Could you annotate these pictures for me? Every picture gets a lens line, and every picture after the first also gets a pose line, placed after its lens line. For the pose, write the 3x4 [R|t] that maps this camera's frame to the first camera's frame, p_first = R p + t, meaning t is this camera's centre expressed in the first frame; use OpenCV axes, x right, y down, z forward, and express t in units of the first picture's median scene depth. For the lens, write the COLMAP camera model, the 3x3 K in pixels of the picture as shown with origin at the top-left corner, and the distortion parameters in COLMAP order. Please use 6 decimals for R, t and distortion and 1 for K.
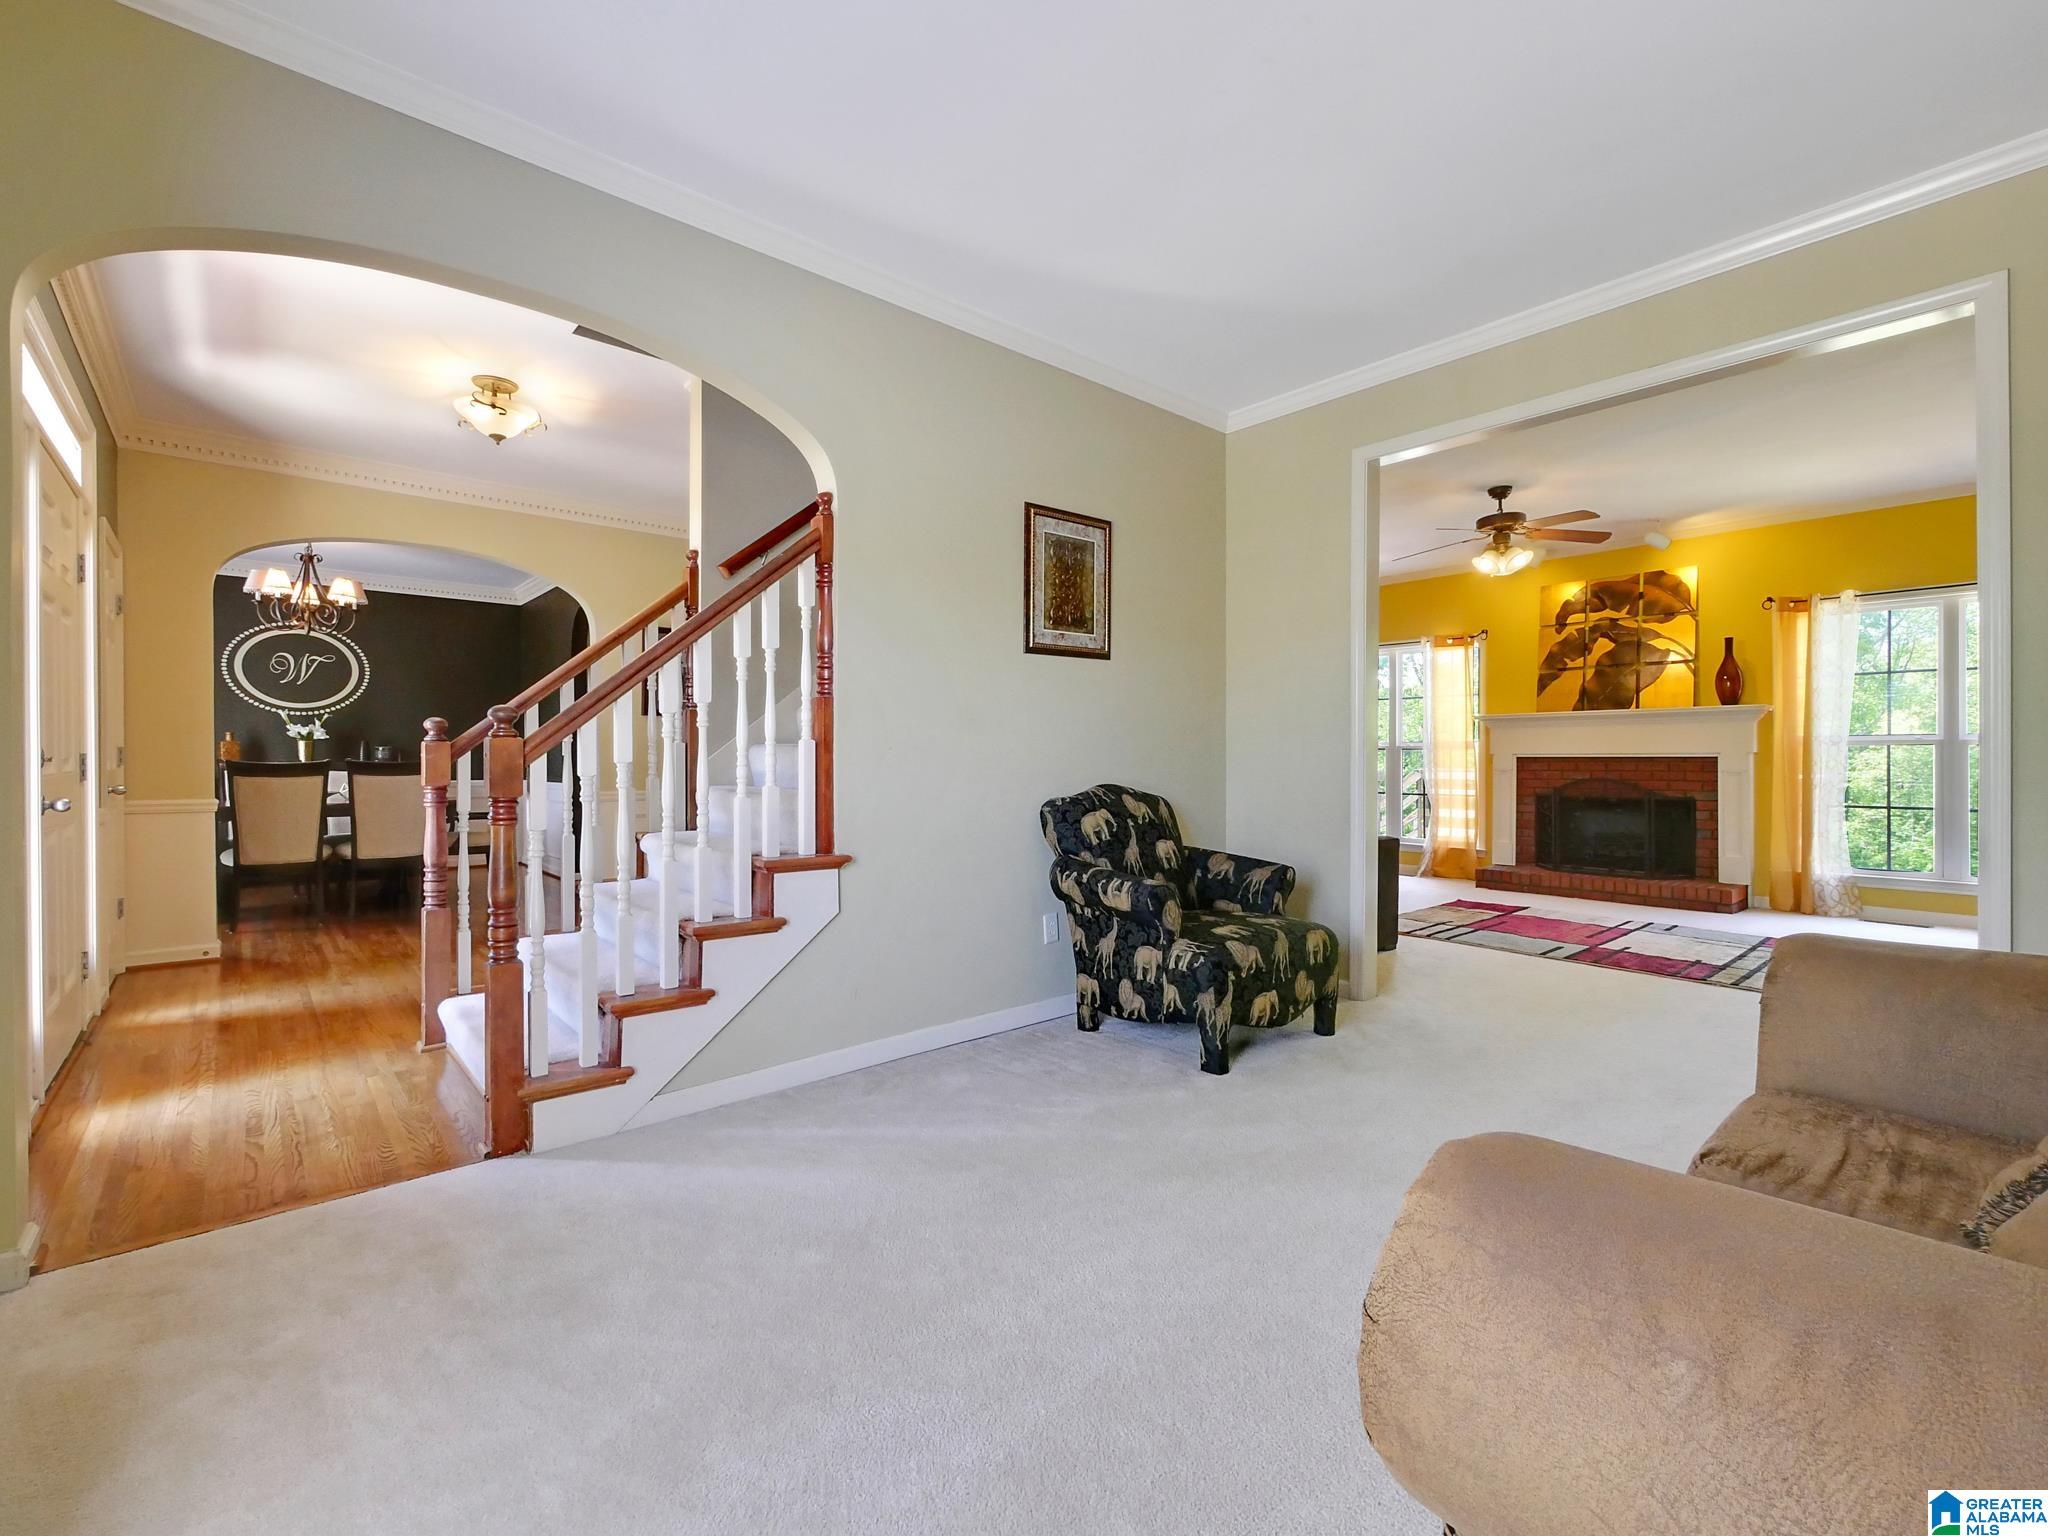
lens RADIAL K [[900.9, 0, 1026.2], [0, 900.9, 763.8], [0, 0, 1]] dist [0.002861, 0.000486]
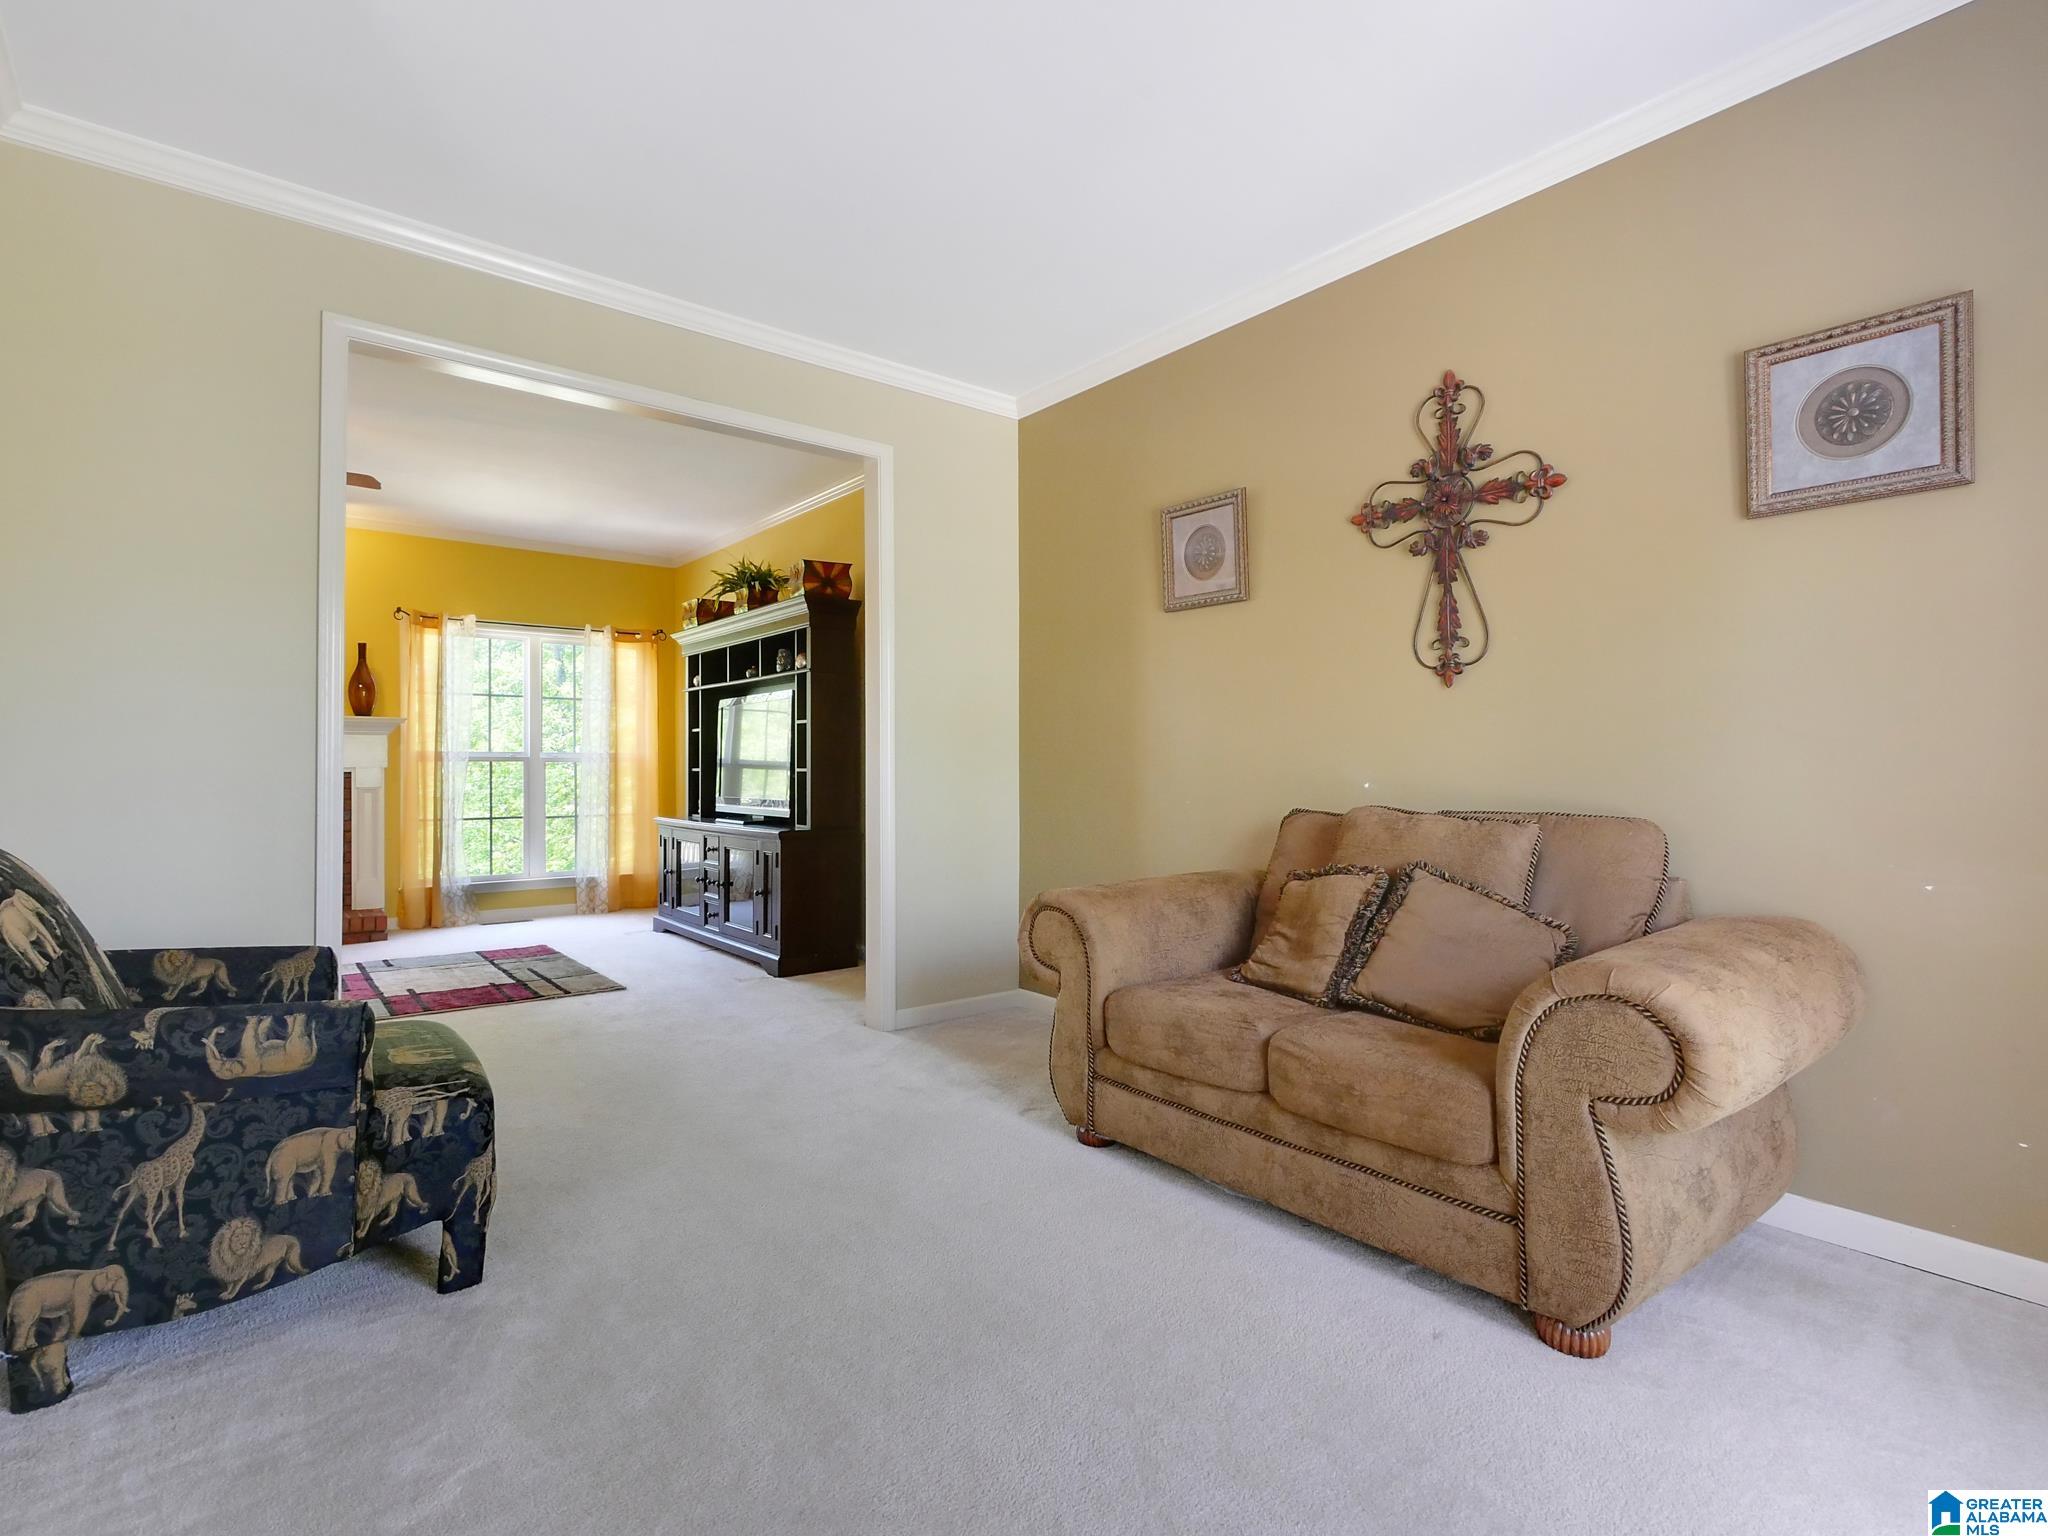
lens RADIAL K [[1014.2, 0, 1026.9], [0, 1014.2, 743.8], [0, 0, 1]] dist [0.000326, 0.000033]
pose [[0.037213, 0.026813, 0.998948, -0.227503], [0.008973, 0.999591, -0.027165, -0.002425], [-0.999267, 0.009974, 0.036957, 0.278420]]
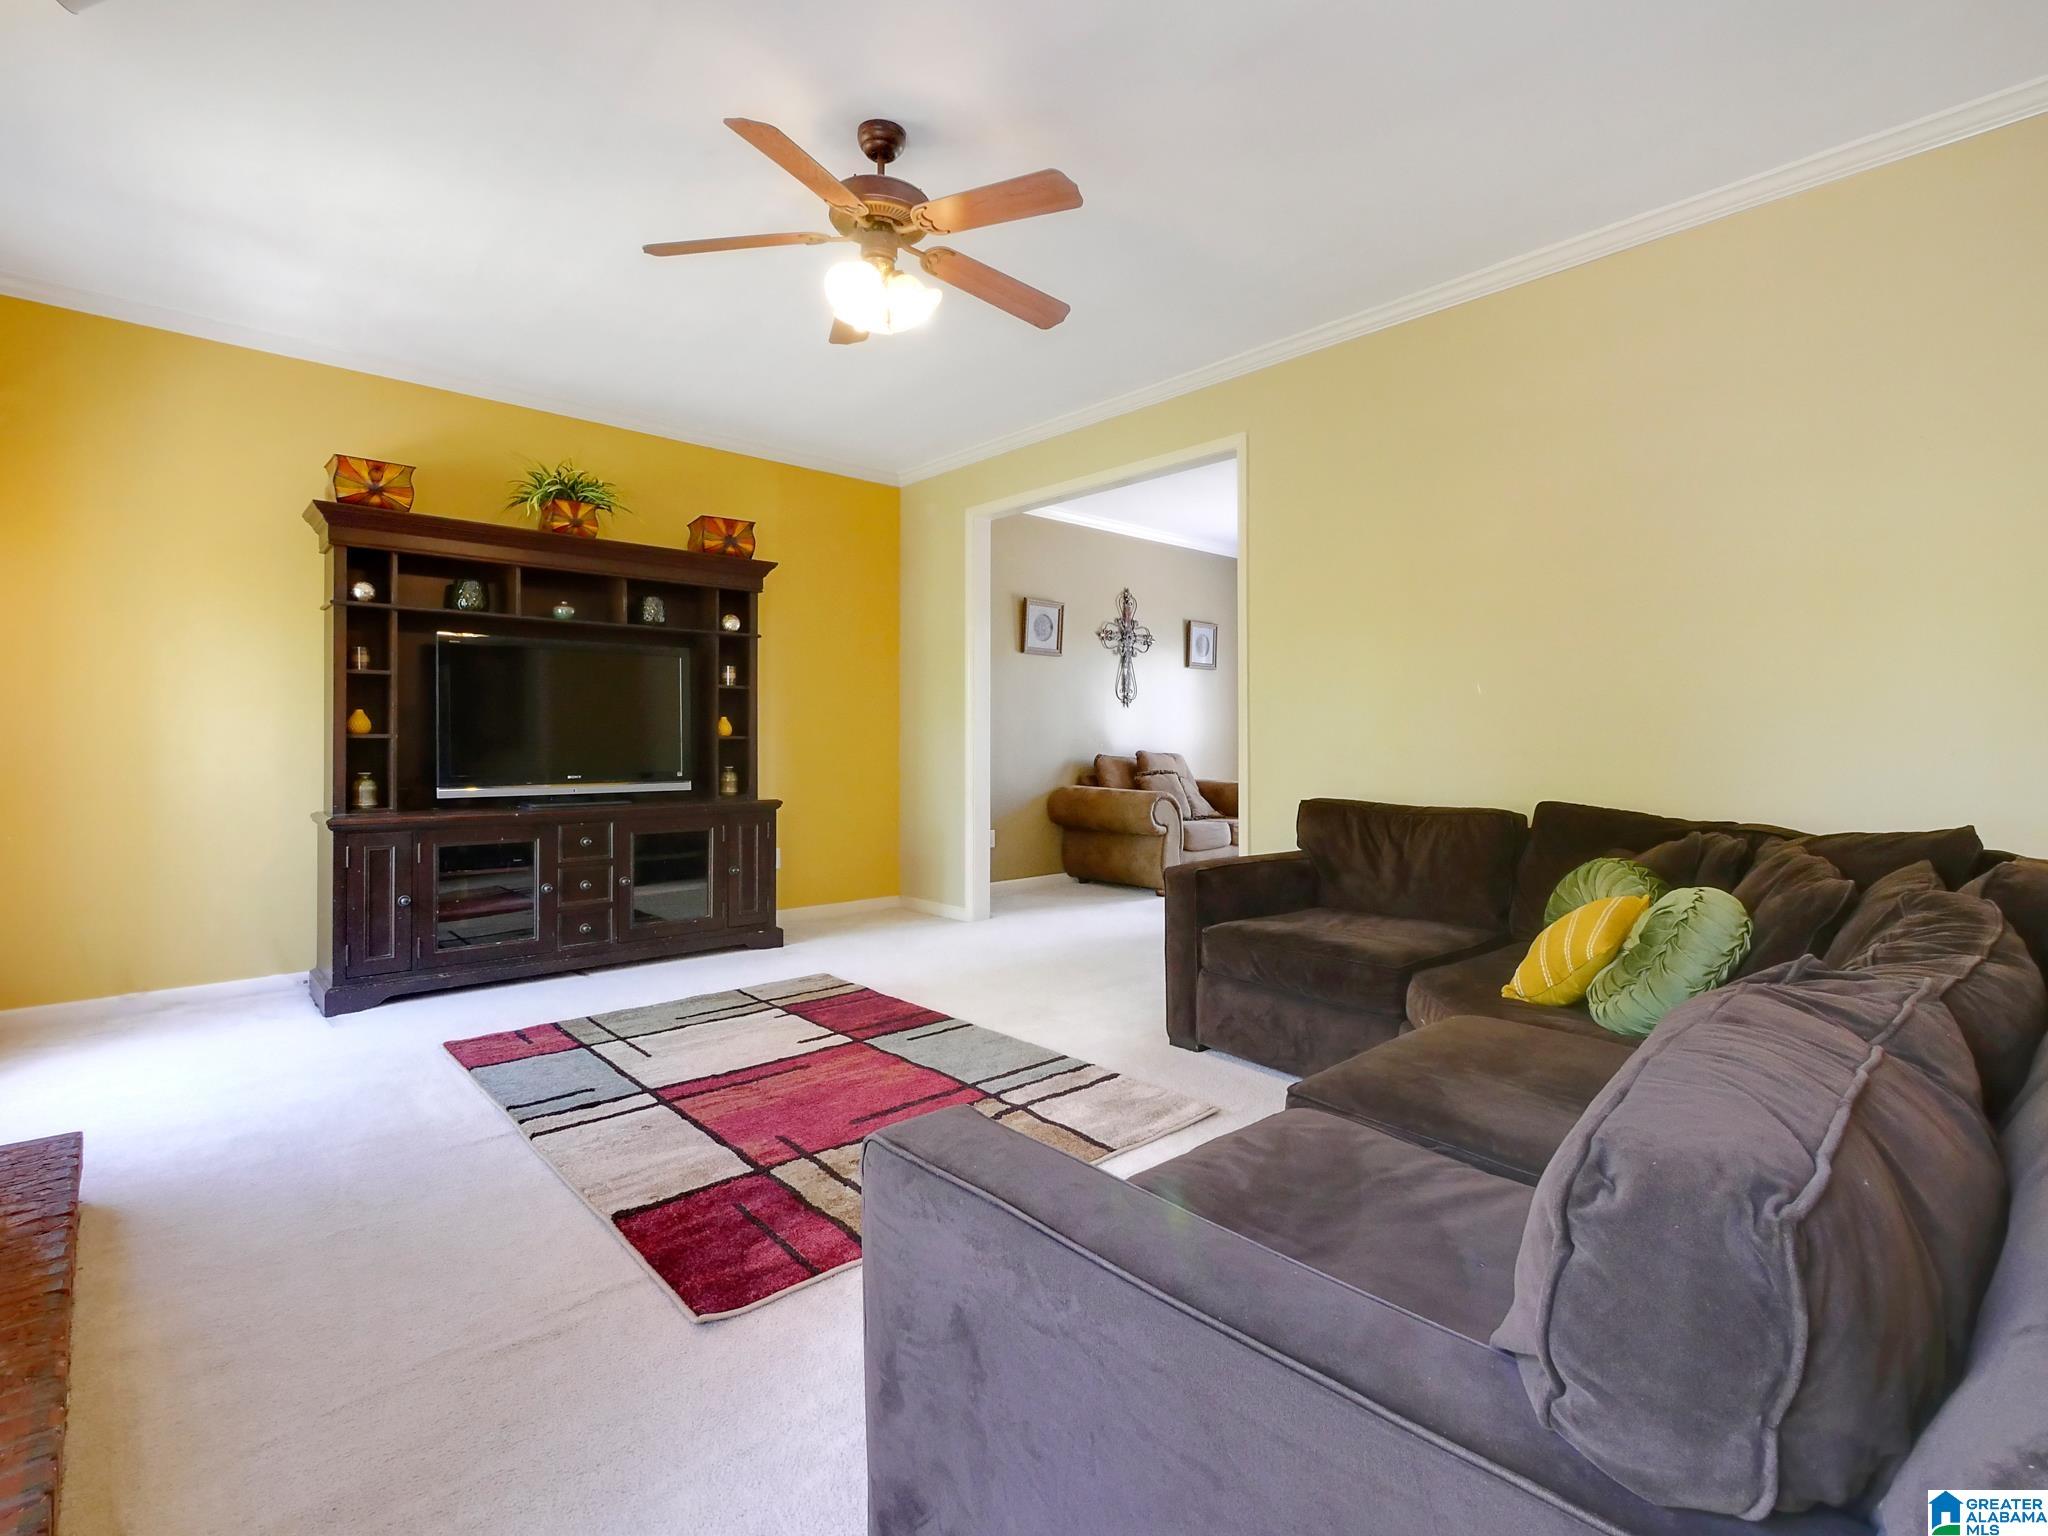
lens RADIAL K [[975.9, 0, 1017.9], [0, 975.9, 740.4], [0, 0, 1]] dist [-0.000412, 0.000069]
pose [[-0.999697, 0.001141, -0.024602, 0.408039], [0.000986, 0.999980, 0.006316, -0.007794], [0.024608, 0.006289, -0.999677, 1.285395]]
